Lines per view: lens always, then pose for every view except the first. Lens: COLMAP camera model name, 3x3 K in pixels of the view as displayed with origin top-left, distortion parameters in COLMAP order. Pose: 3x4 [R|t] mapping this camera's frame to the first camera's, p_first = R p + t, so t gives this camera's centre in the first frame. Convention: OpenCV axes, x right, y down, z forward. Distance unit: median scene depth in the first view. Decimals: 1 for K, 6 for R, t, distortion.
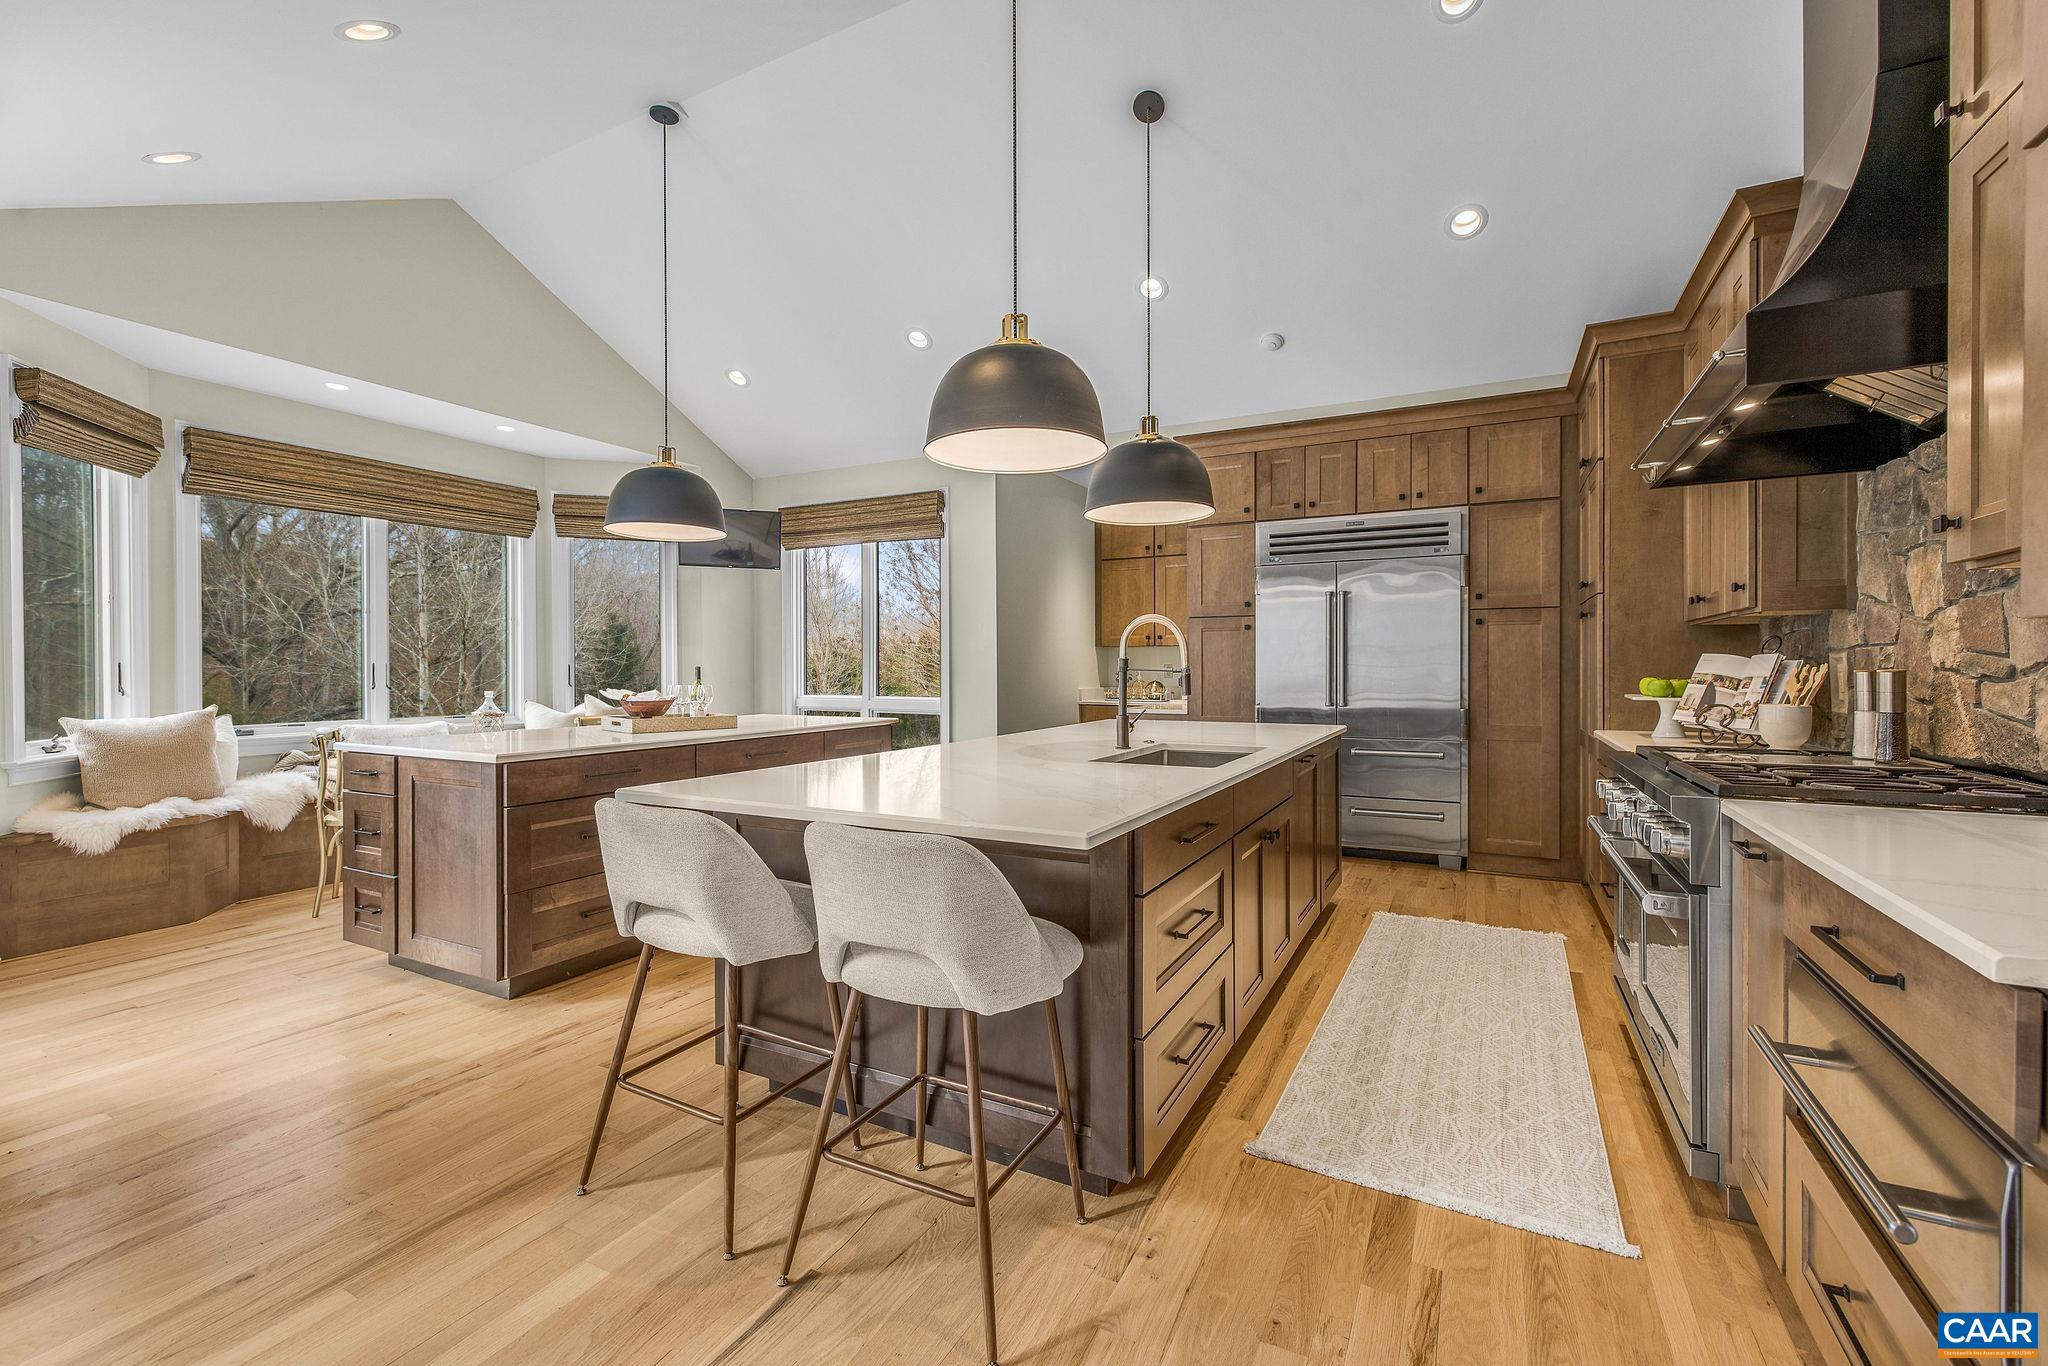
lens RADIAL K [[870.1, 0, 1015.8], [0, 870.1, 674.8], [0, 0, 1]] dist [0.001617, 0.000065]
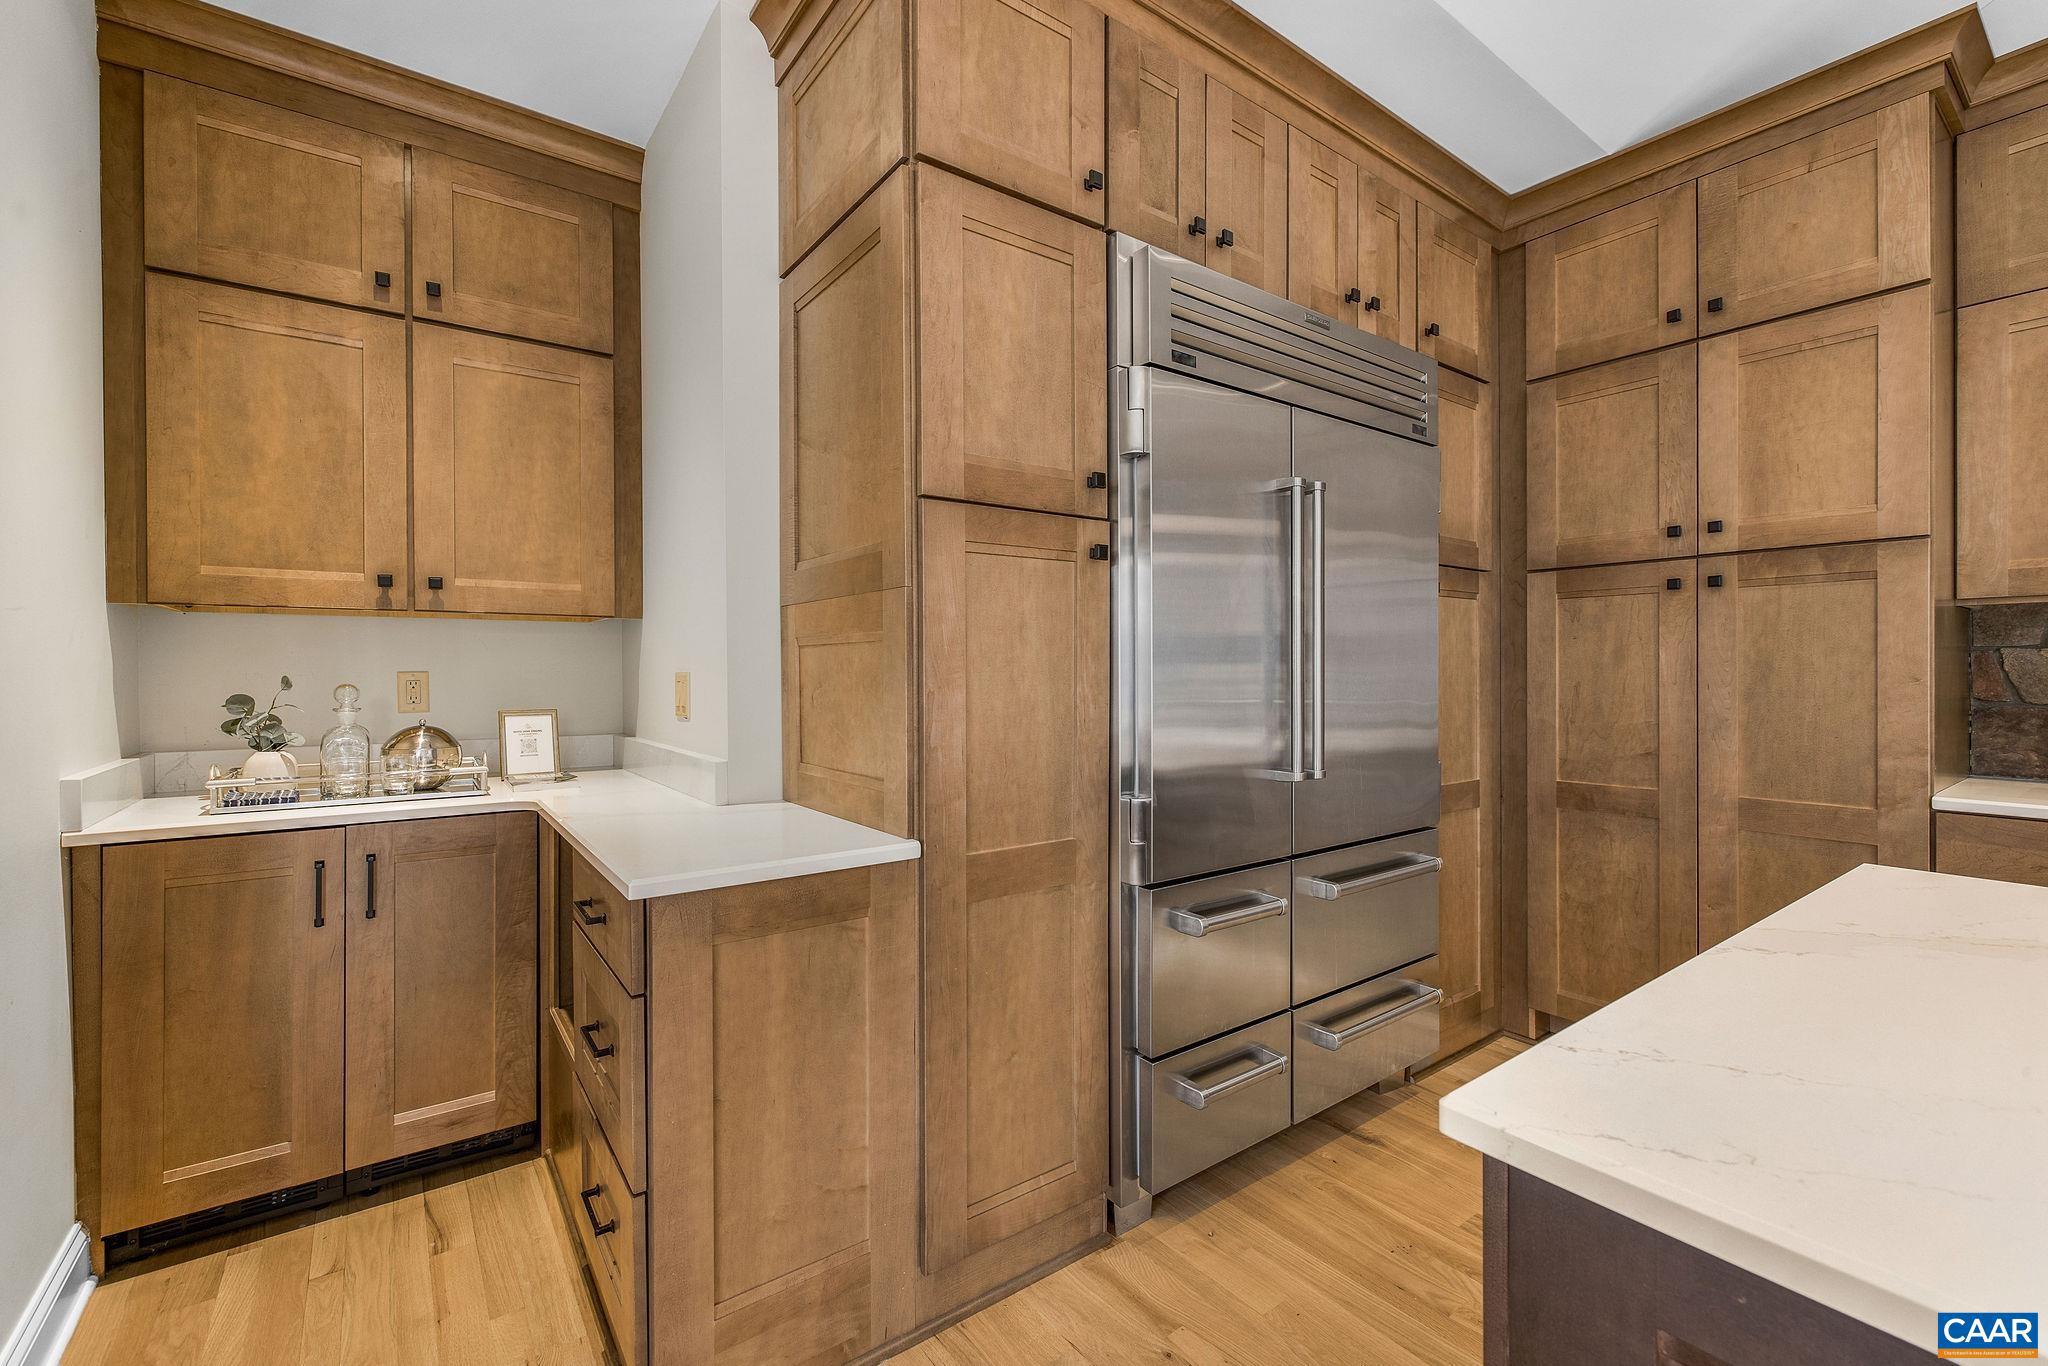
lens RADIAL K [[870.1, 0, 1015.8], [0, 870.1, 674.8], [0, 0, 1]] dist [0.001617, 0.000065]
pose [[0.436510, -0.008275, 0.899661, -0.032756], [0.004900, 0.999965, 0.006820, -0.012797], [-0.899686, 0.001431, 0.436535, 0.896496]]
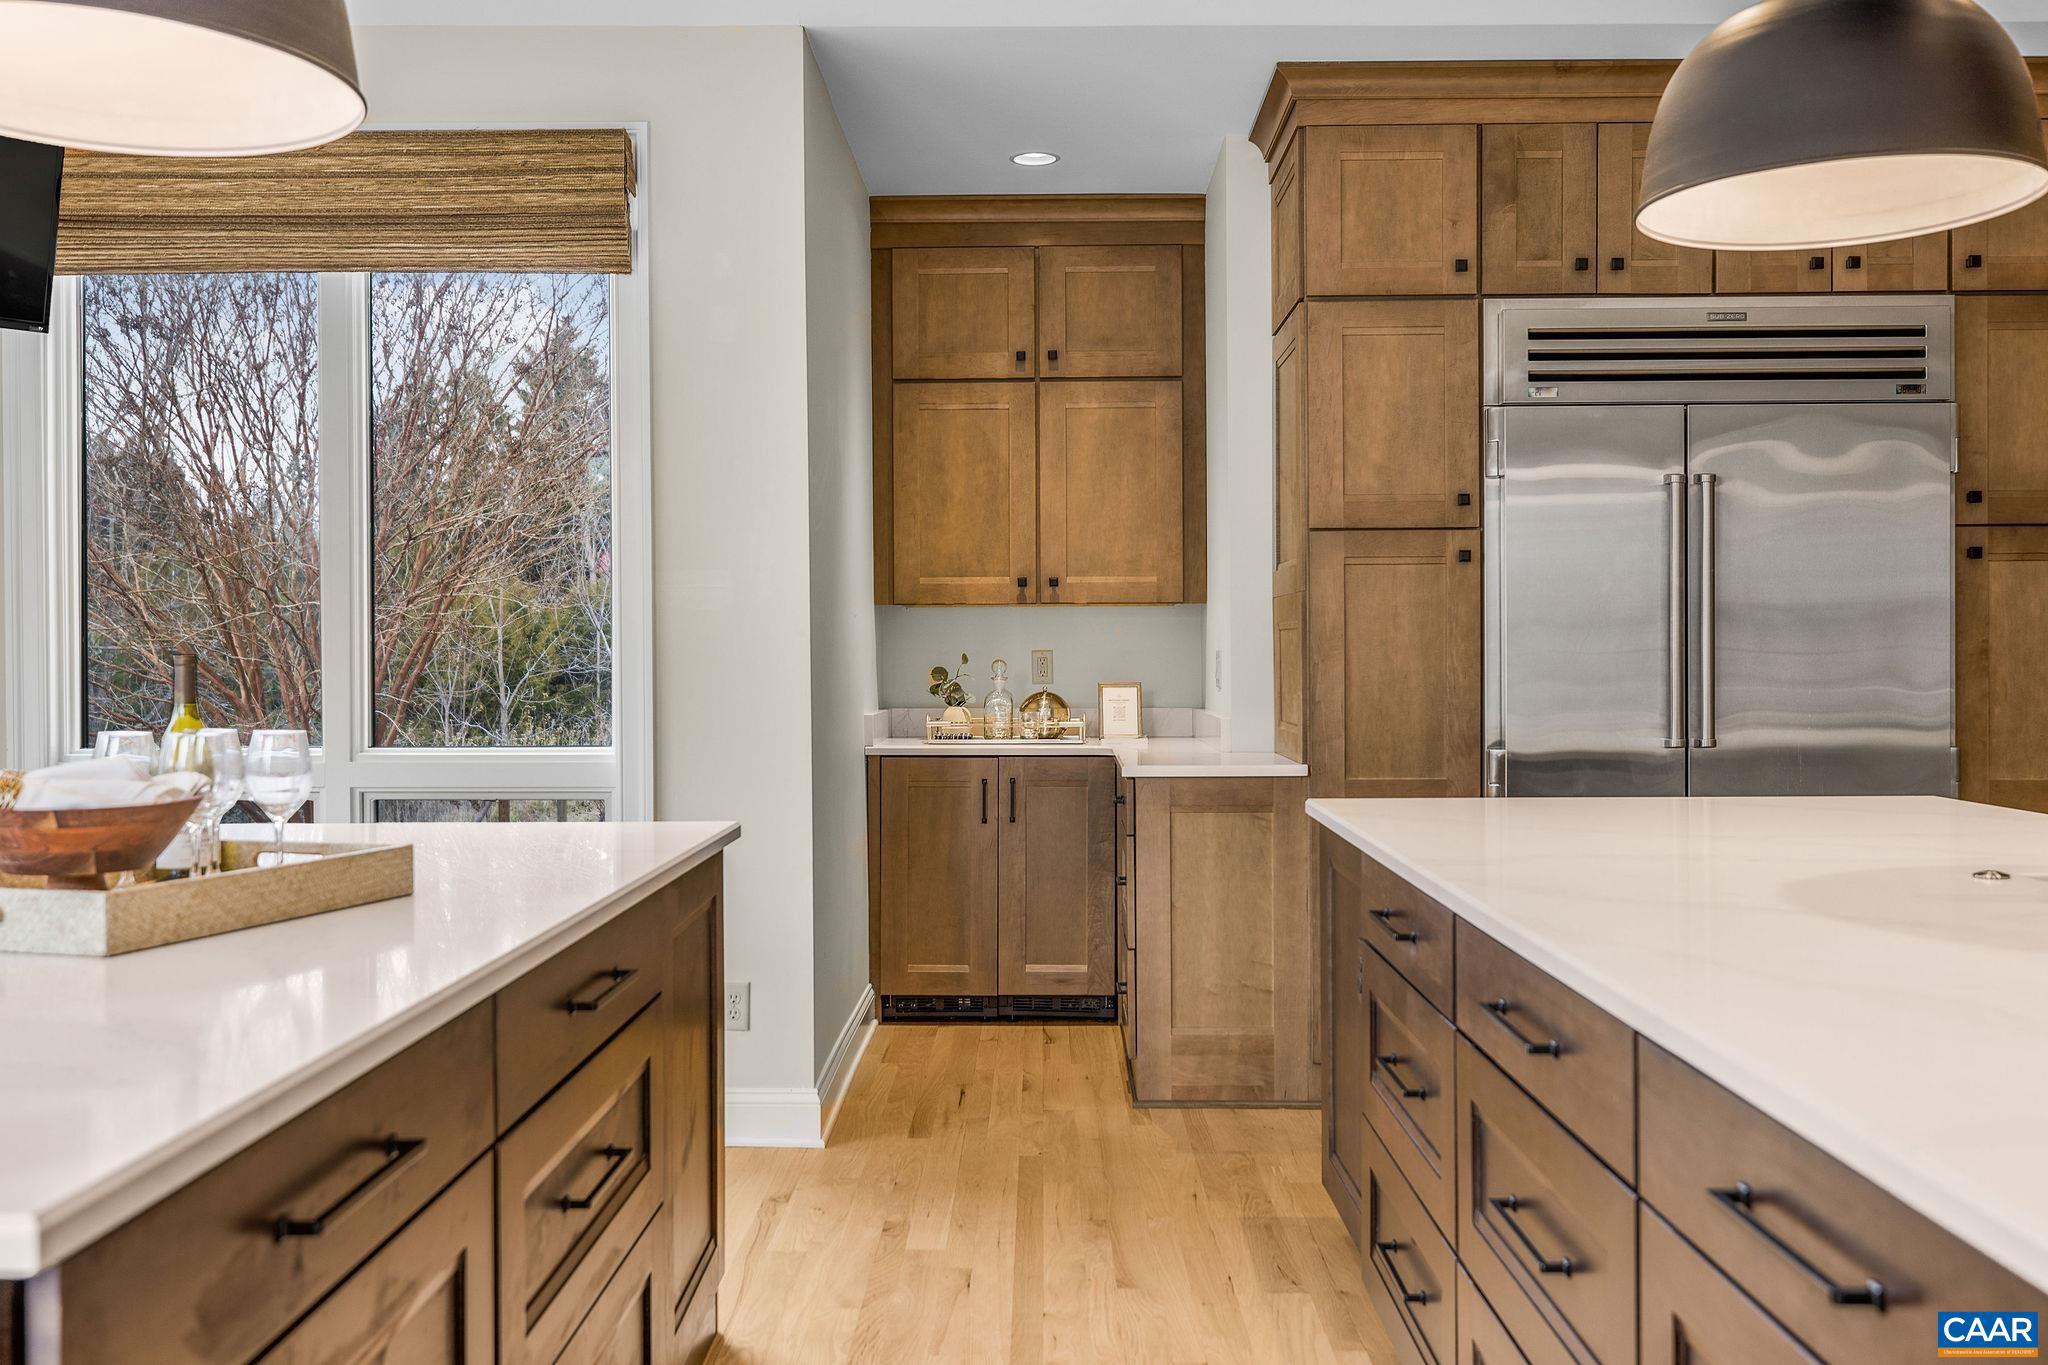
lens RADIAL K [[1750.2, 0, 1024.0], [0, 1750.2, 682.5], [0, 0, 1]] dist [0.006236, 0.006168]
pose [[0.888787, -0.014132, 0.458103, -0.292978], [0.007291, 0.999834, 0.016698, -0.011204], [-0.458263, -0.011501, 0.888742, 0.371555]]
